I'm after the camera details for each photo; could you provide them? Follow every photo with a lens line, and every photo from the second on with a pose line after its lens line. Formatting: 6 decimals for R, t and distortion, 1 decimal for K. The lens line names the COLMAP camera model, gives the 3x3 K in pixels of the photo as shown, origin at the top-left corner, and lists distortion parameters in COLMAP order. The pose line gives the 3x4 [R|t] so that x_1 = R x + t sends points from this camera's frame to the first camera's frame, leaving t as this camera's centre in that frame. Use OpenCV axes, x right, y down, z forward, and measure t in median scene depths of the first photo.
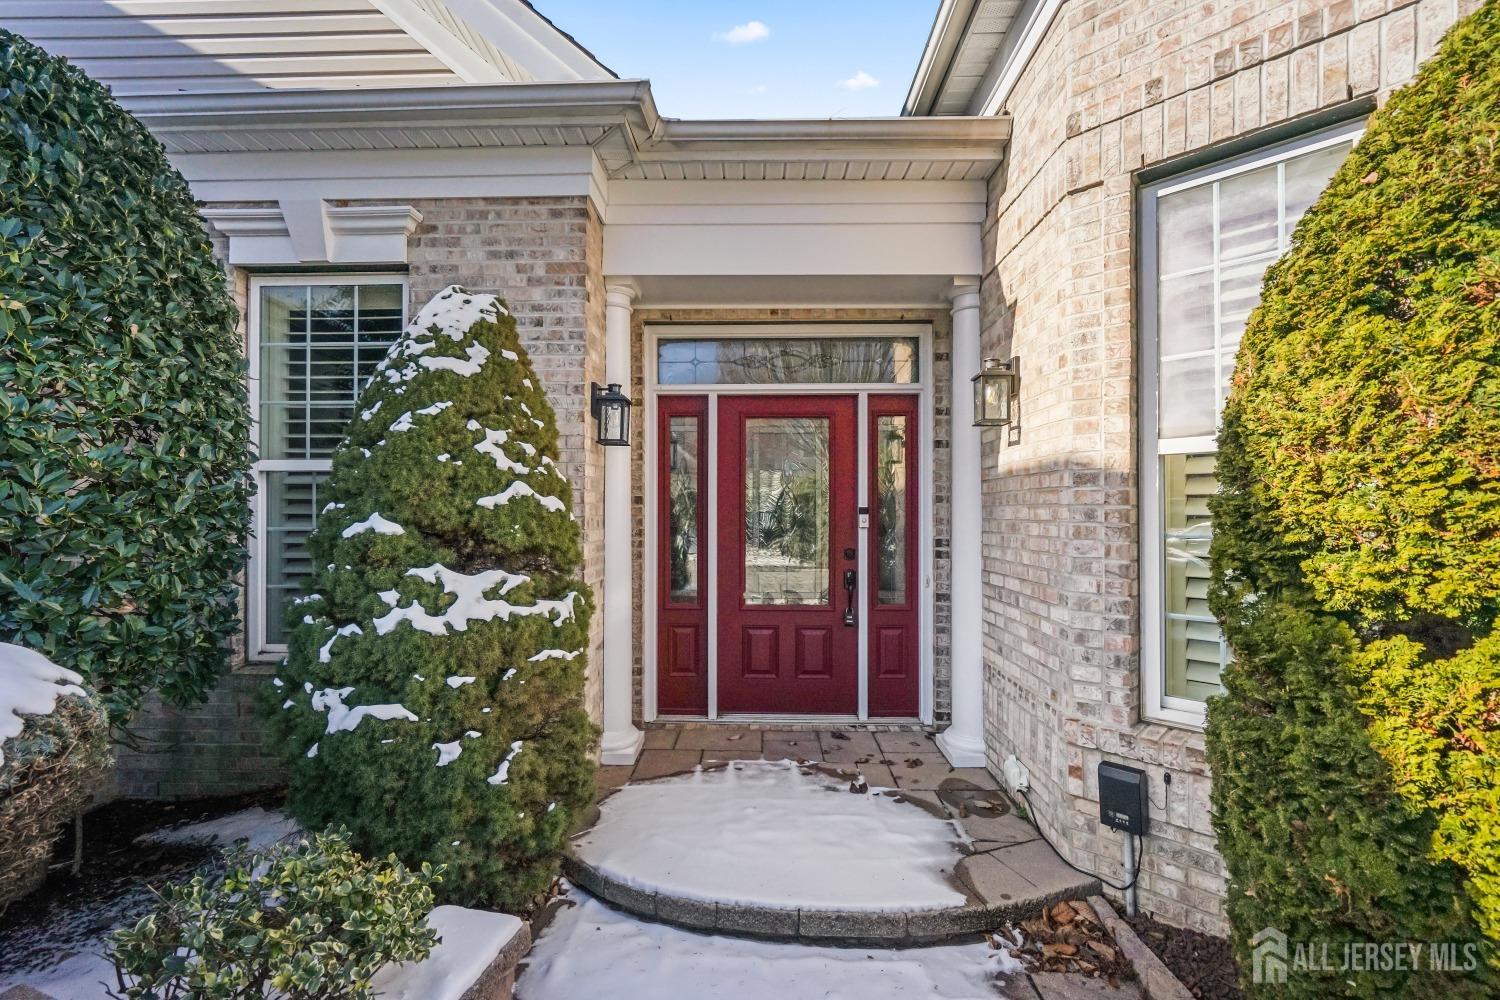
lens RADIAL K [[679.1, 0, 746.2], [0, 679.1, 502.7], [0, 0, 1]] dist [-0.003263, 0.000828]
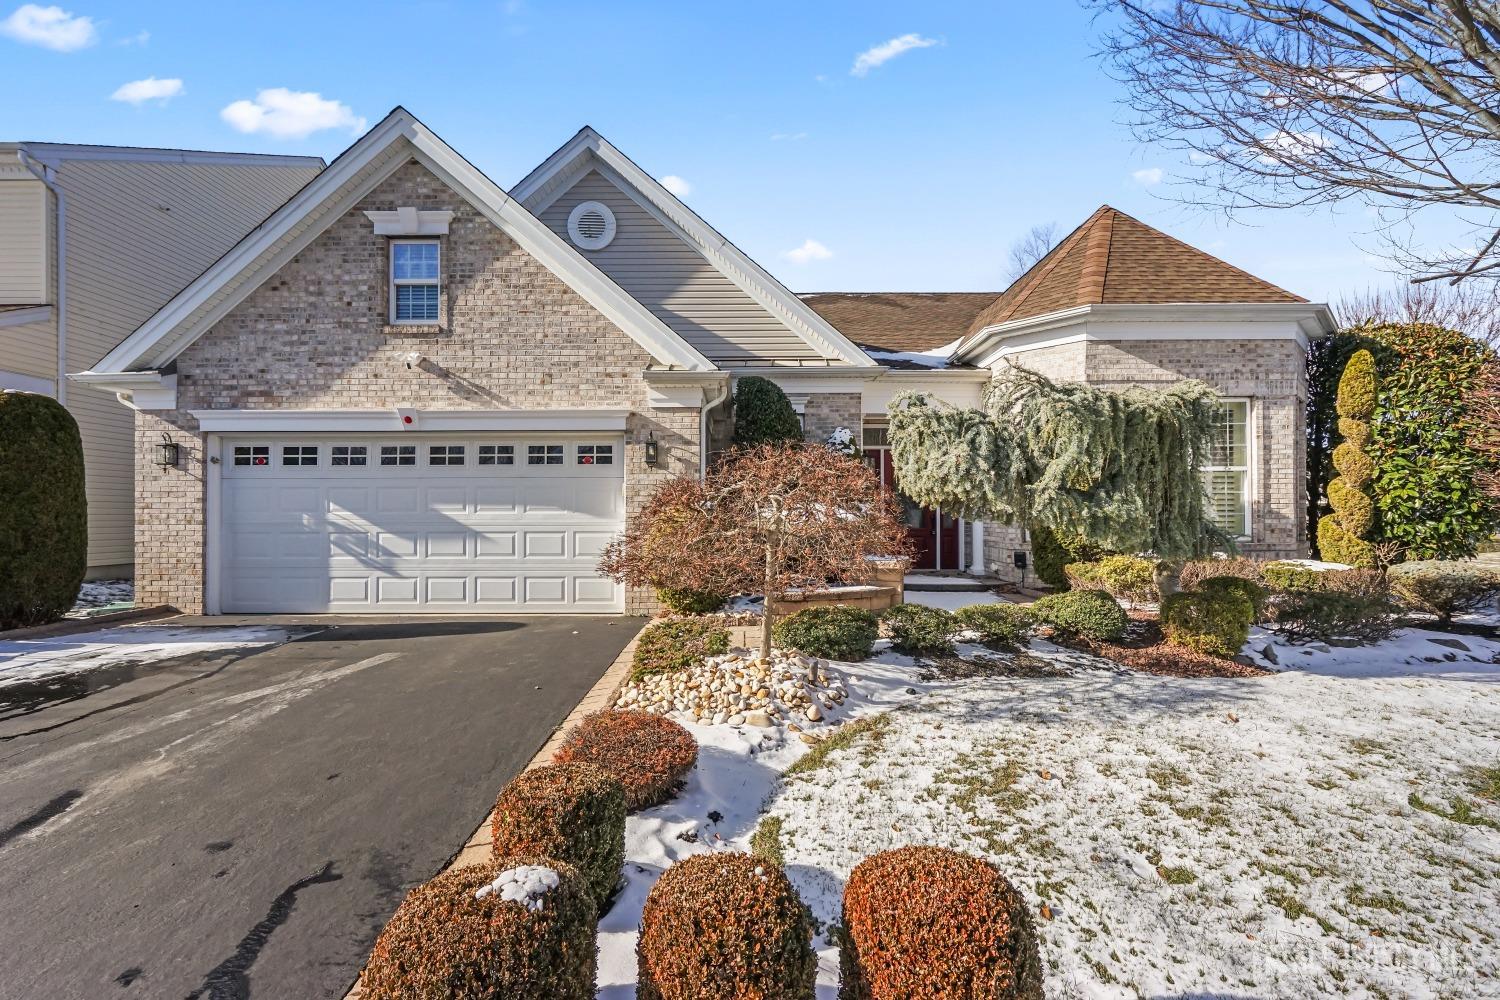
lens RADIAL K [[679.1, 0, 750.2], [0, 679.1, 503.2], [0, 0, 1]] dist [-0.003263, 0.000828]
pose [[0.999616, -0.002782, 0.027562, -1.052881], [0.002956, 0.999976, -0.006292, 0.110910], [-0.027544, 0.006371, 0.999600, -2.720175]]
